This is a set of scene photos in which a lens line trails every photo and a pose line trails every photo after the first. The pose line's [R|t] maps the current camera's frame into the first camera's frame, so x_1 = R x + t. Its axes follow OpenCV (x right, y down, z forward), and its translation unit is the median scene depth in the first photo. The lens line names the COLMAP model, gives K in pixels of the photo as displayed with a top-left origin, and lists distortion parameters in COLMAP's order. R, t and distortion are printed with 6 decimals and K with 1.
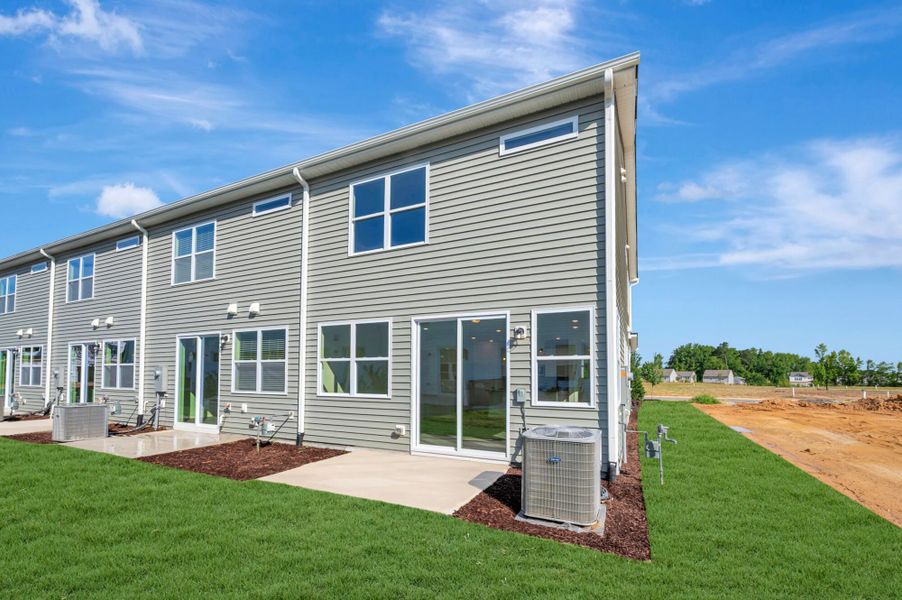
lens RADIAL K [[360.6, 0, 451.6], [0, 360.6, 288.7], [0, 0, 1]] dist [0.001298, -0.000017]
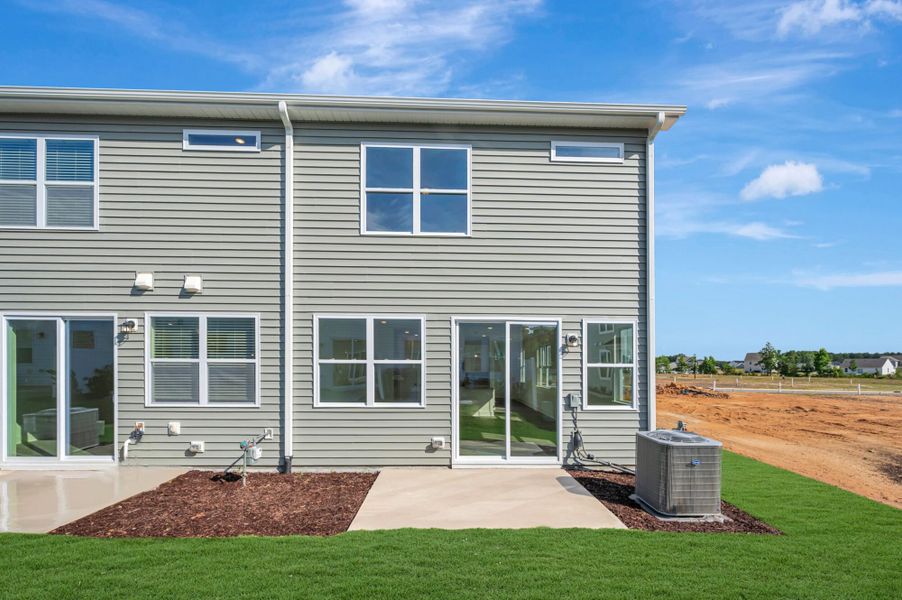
lens RADIAL K [[366.6, 0, 452.3], [0, 366.6, 296.4], [0, 0, 1]] dist [-0.001809, -0.000140]
pose [[0.893244, 0.089428, 0.440588, -0.507785], [-0.108574, 0.993918, 0.018382, 0.013132], [-0.436265, -0.064256, 0.897521, 0.186618]]
